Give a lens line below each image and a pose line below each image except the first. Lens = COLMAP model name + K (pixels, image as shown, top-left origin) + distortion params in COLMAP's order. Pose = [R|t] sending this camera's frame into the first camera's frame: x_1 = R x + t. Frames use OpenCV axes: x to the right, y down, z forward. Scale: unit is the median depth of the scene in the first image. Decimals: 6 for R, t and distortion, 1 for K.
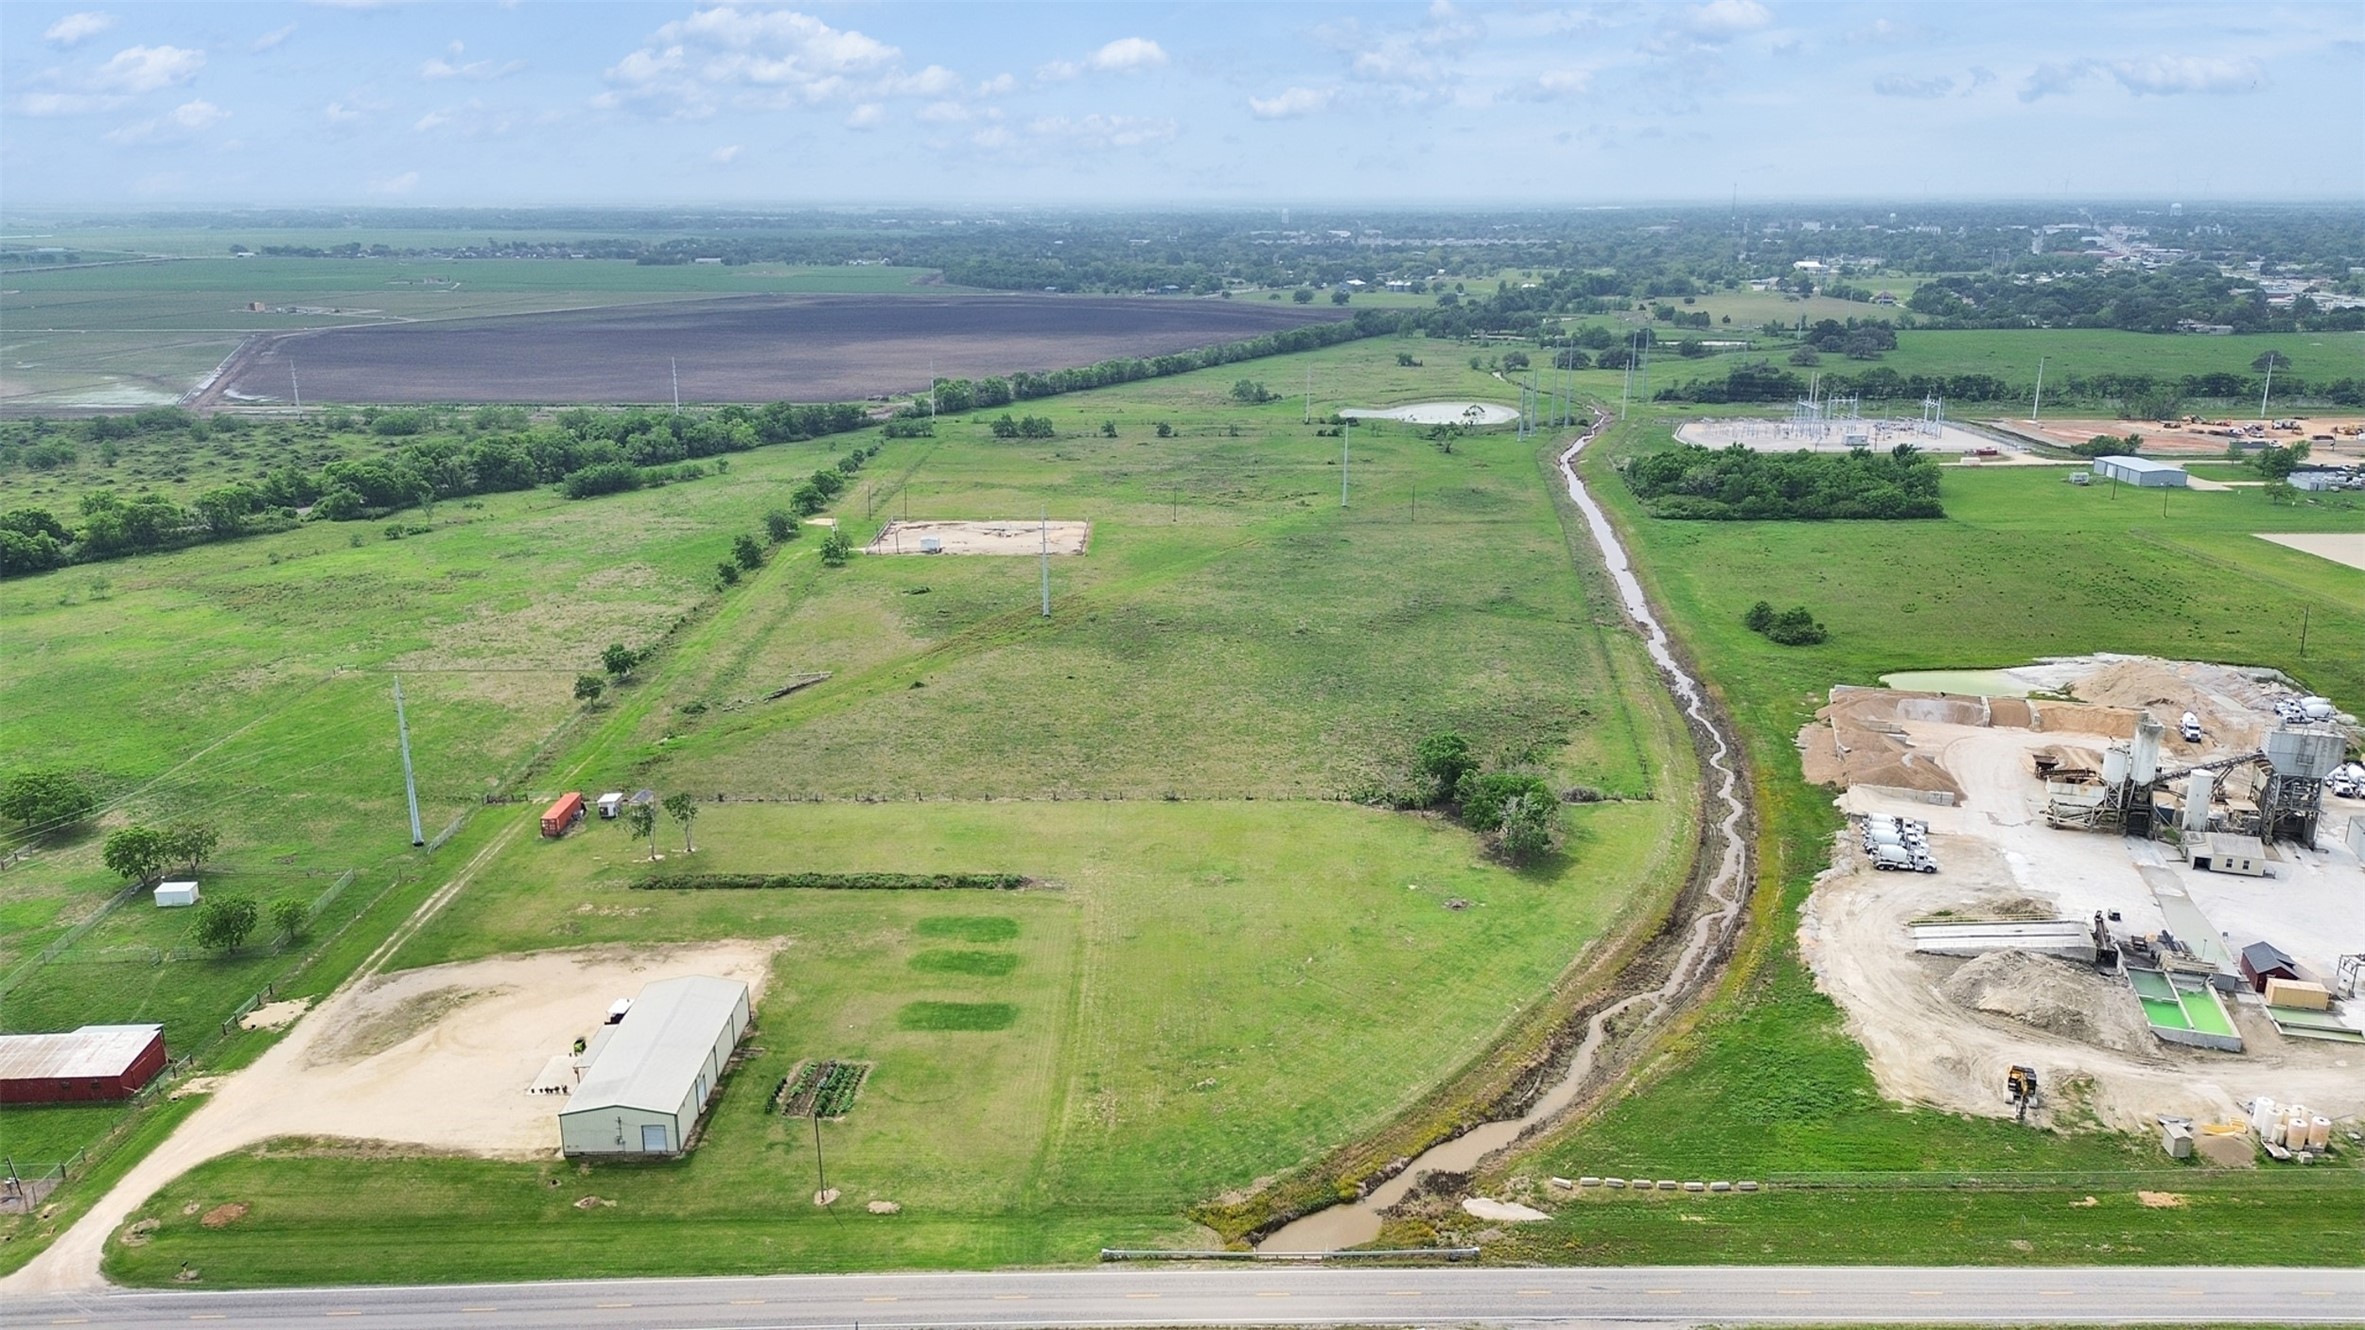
lens RADIAL K [[1664.1, 0, 1182.5], [0, 1664.1, 665.0], [0, 0, 1]] dist [0.066550, -0.081957]
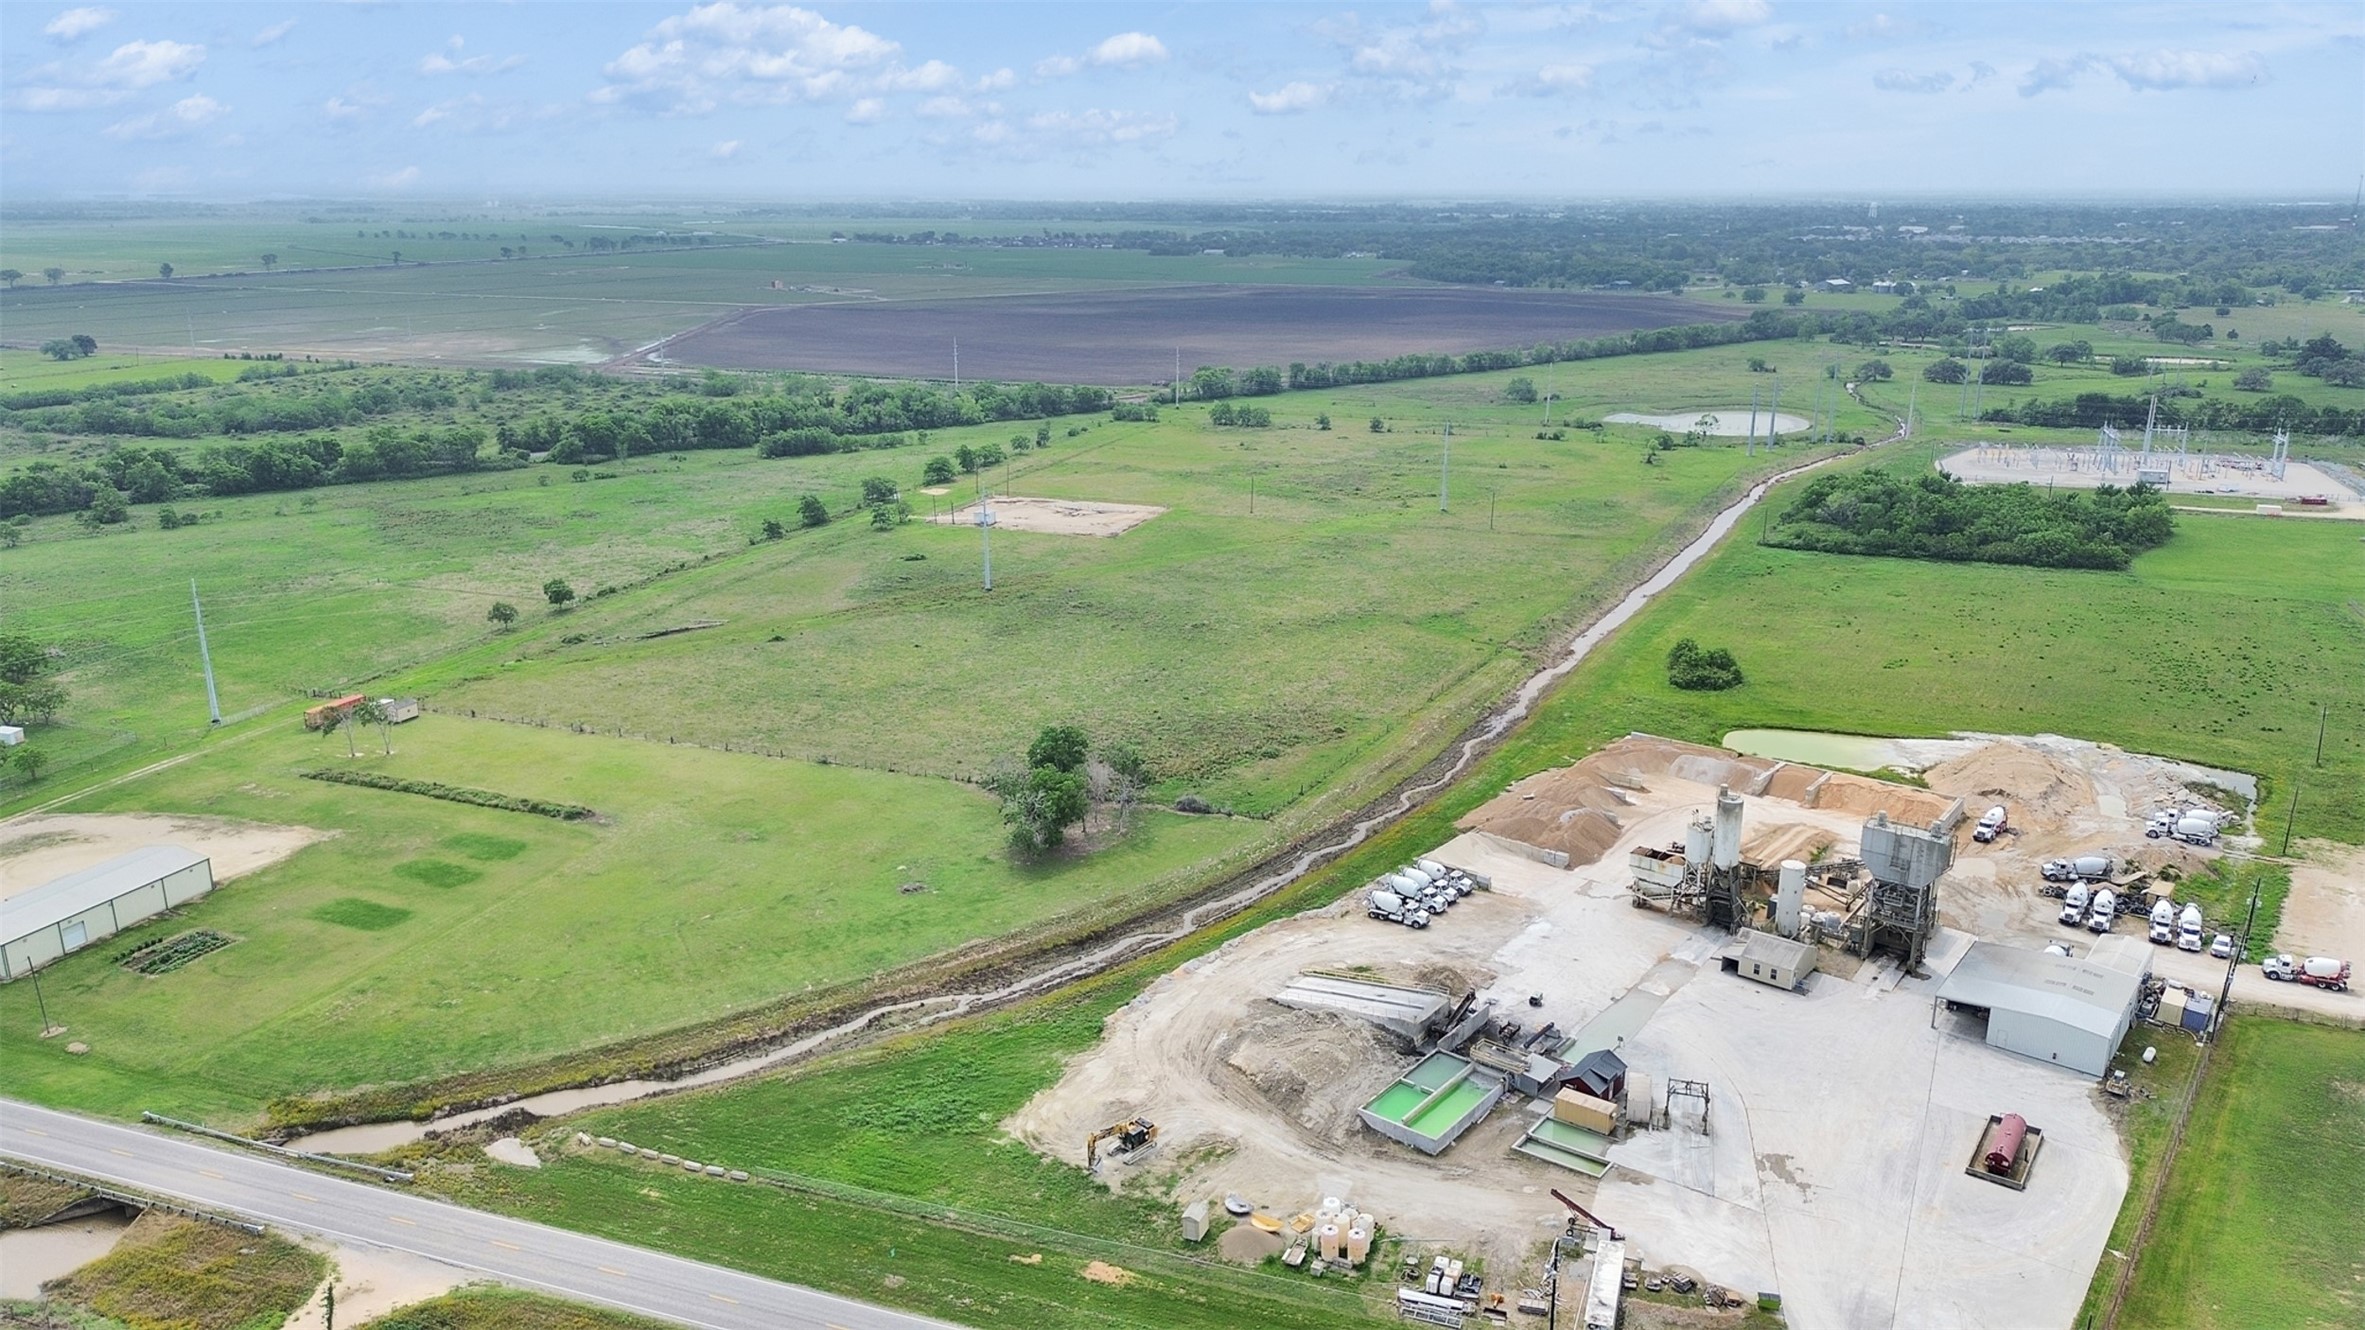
lens RADIAL K [[1664.1, 0, 1182.5], [0, 1664.1, 665.0], [0, 0, 1]] dist [0.066550, -0.081957]
pose [[0.939991, 0.097344, -0.327020, 0.292846], [-0.096138, 0.995169, 0.019891, -0.011984], [0.327376, 0.012742, 0.944808, 0.047730]]
